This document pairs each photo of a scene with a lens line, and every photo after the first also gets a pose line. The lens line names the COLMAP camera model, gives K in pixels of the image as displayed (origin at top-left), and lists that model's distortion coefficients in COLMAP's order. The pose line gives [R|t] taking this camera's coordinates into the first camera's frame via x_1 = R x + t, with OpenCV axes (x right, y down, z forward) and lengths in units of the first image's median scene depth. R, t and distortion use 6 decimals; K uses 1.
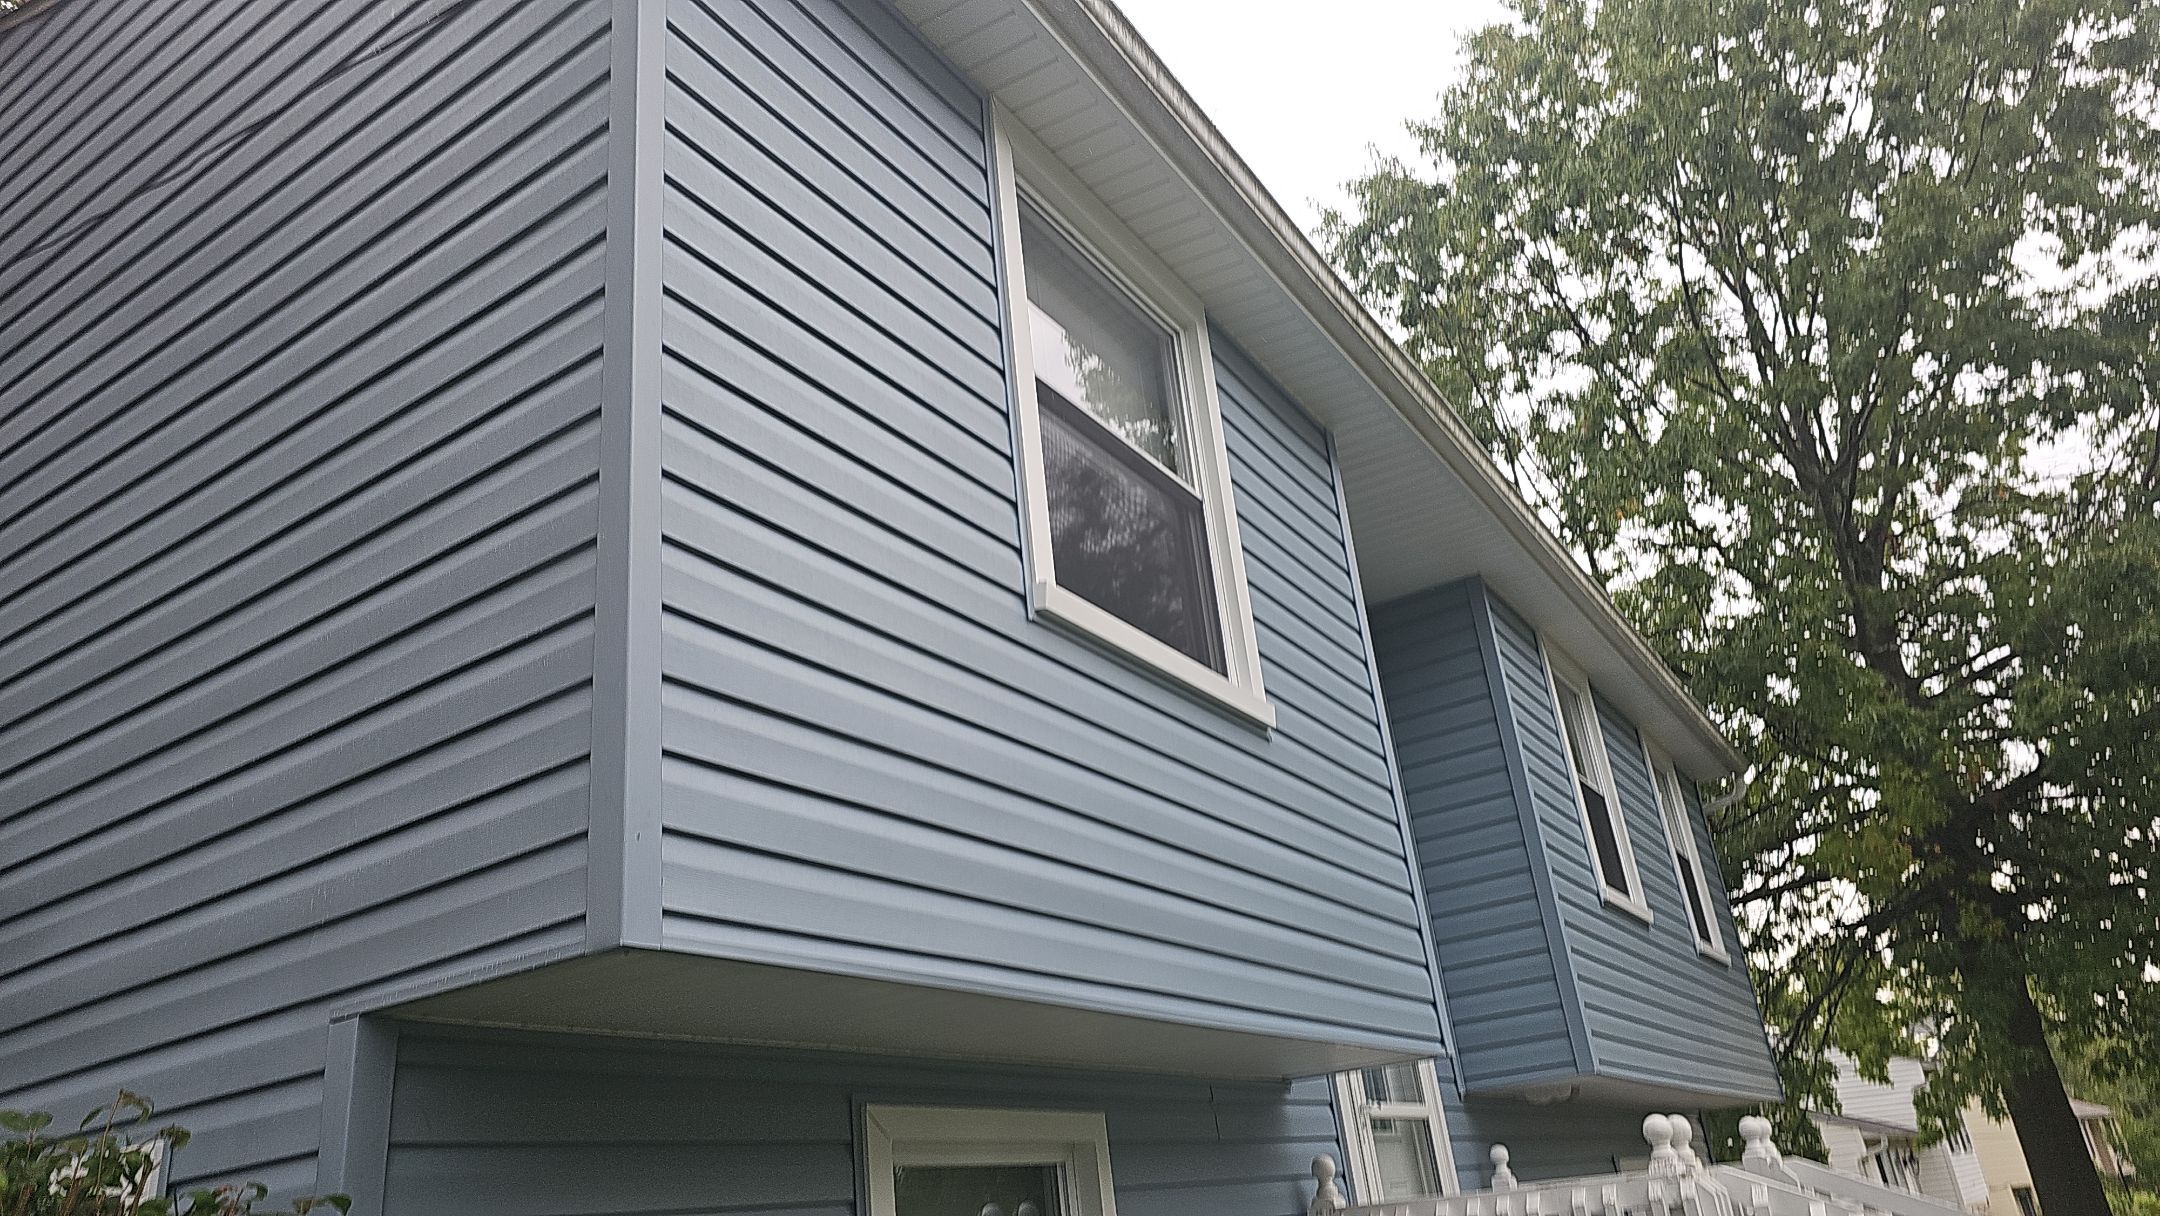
lens RADIAL K [[1419.3, 0, 1064.1], [0, 1419.3, 612.1], [0, 0, 1]] dist [0.070545, -0.064892]
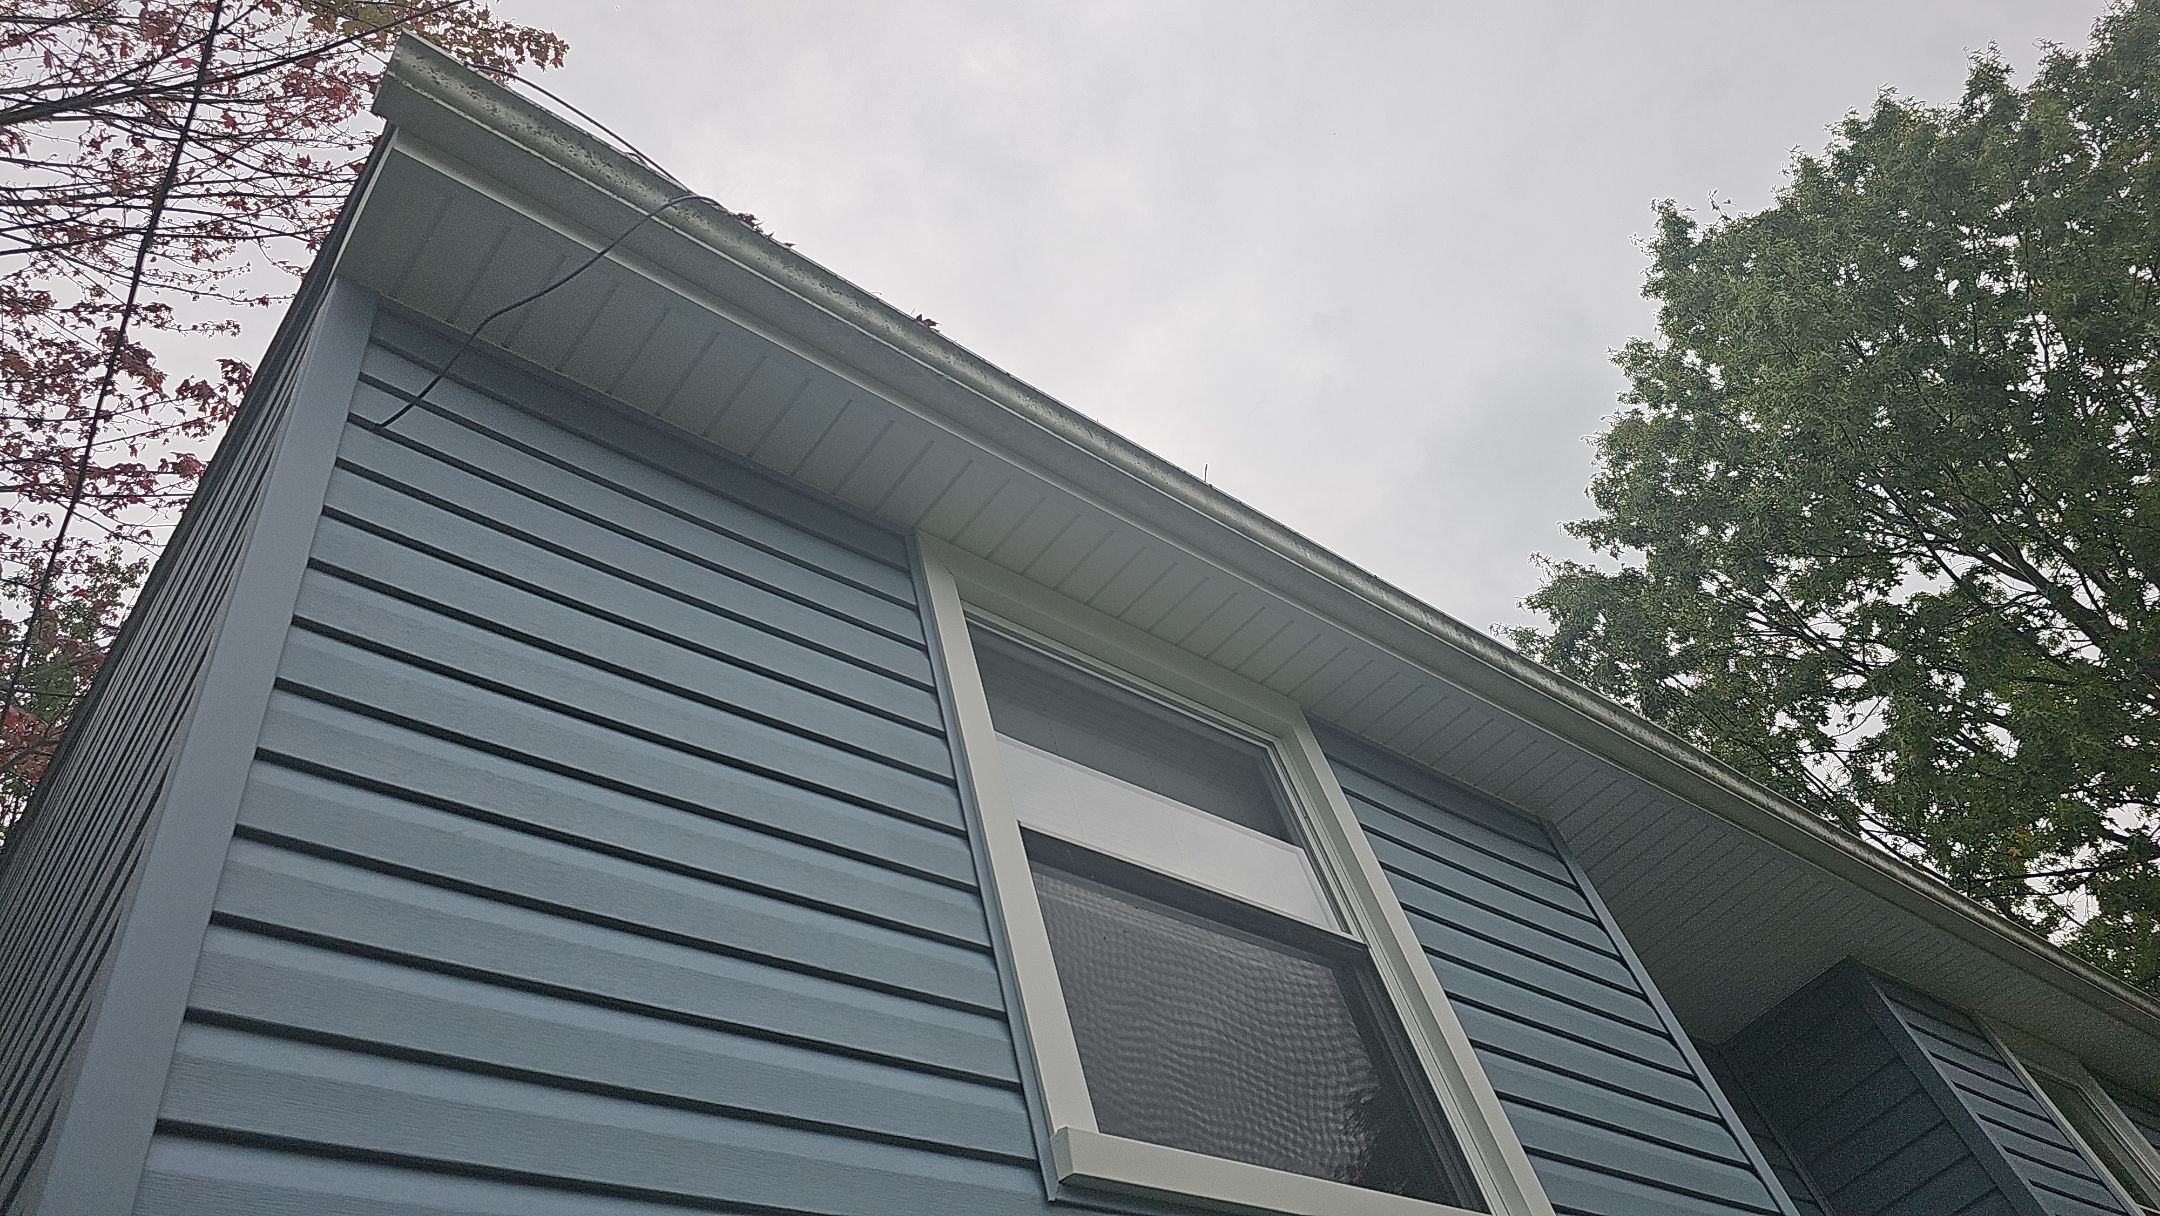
lens RADIAL K [[1419.3, 0, 1064.1], [0, 1419.3, 612.1], [0, 0, 1]] dist [0.070545, -0.064892]
pose [[0.937971, -0.322451, -0.127421, 0.080102], [0.249160, 0.882448, -0.399004, 0.016591], [0.241102, 0.342505, 0.908053, 0.209227]]
